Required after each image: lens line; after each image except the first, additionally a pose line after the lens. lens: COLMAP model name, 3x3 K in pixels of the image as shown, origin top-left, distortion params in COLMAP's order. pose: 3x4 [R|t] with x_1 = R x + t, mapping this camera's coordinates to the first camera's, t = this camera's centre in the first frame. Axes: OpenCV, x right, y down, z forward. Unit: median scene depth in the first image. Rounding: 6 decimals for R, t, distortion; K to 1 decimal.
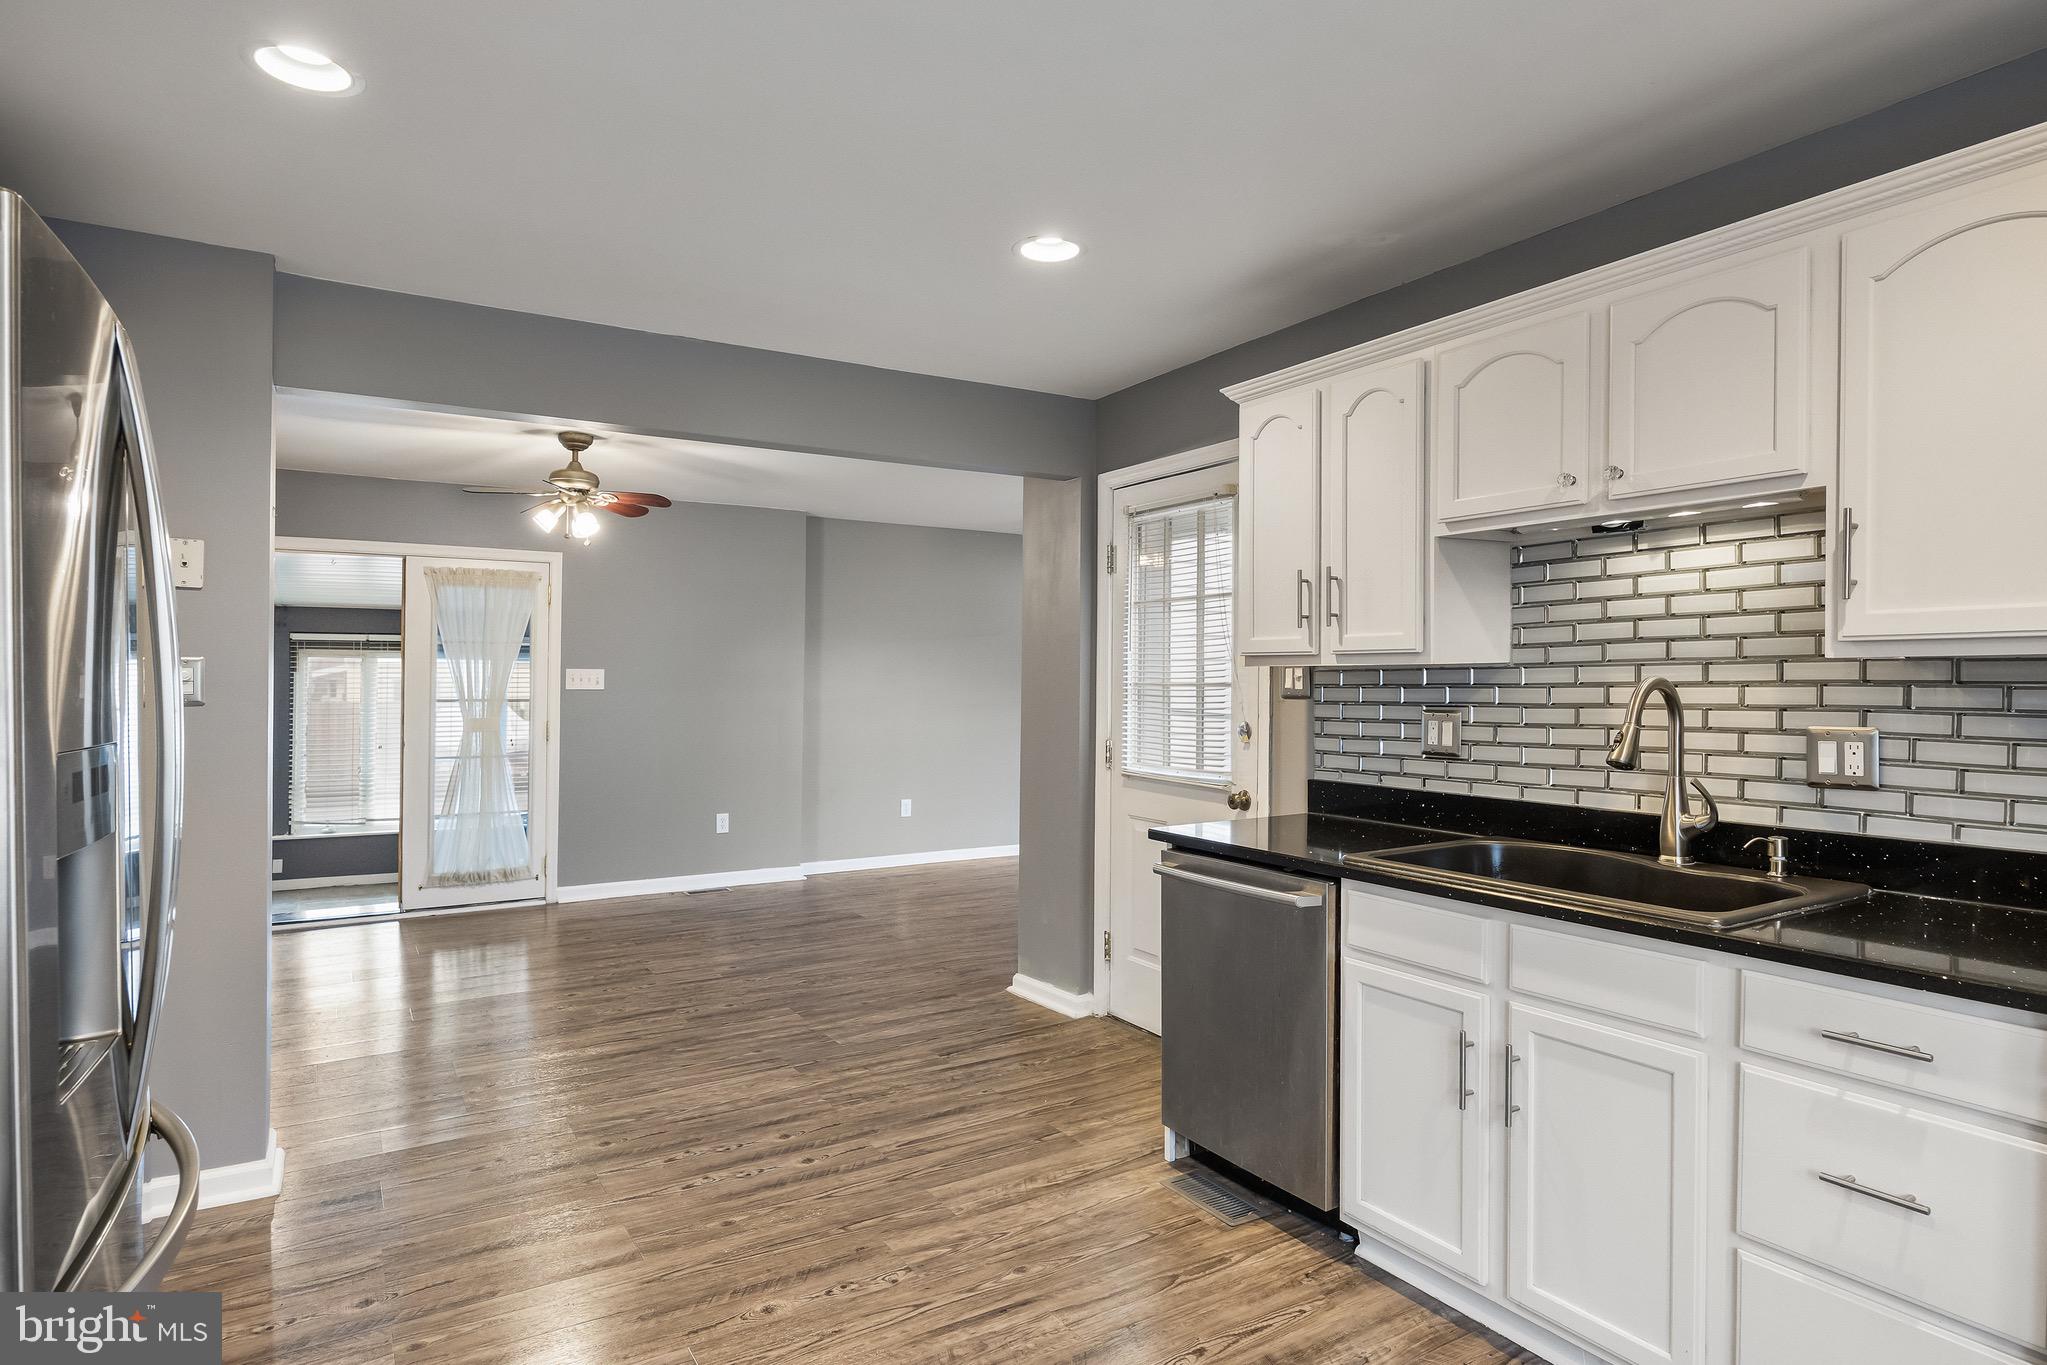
lens RADIAL K [[1162.7, 0, 1026.3], [0, 1162.7, 685.3], [0, 0, 1]] dist [0.004404, 0.000925]
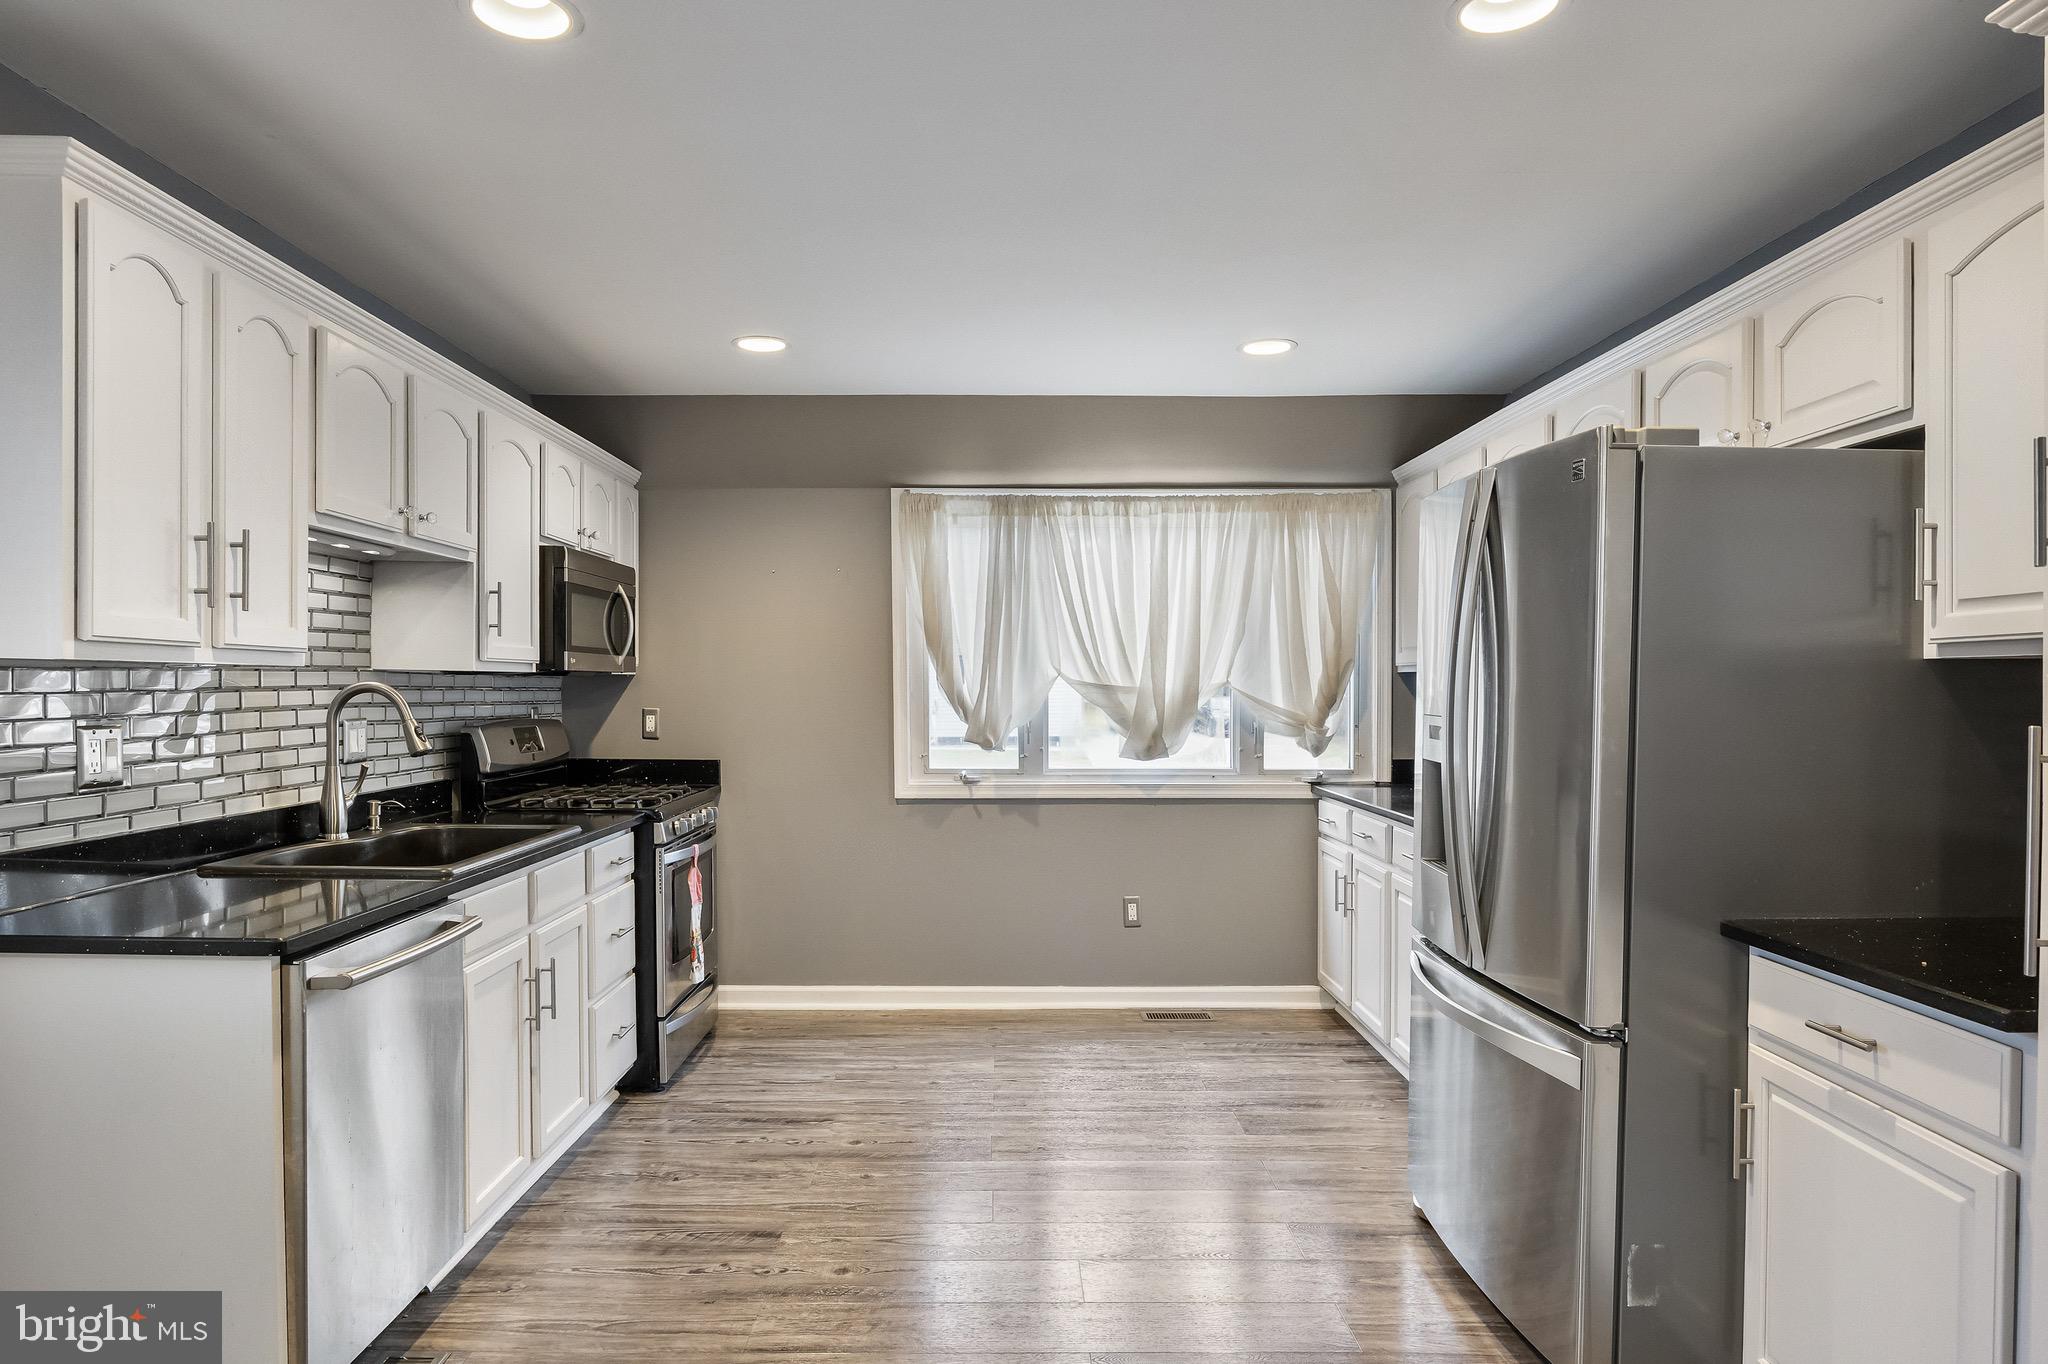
lens RADIAL K [[1225.3, 0, 1022.0], [0, 1225.3, 686.7], [0, 0, 1]] dist [0.000061, 0.000043]
pose [[-0.865254, -0.003827, 0.501319, -0.431087], [-0.002108, 0.999990, 0.003996, -0.005580], [-0.501329, 0.002401, -0.865253, 1.108852]]
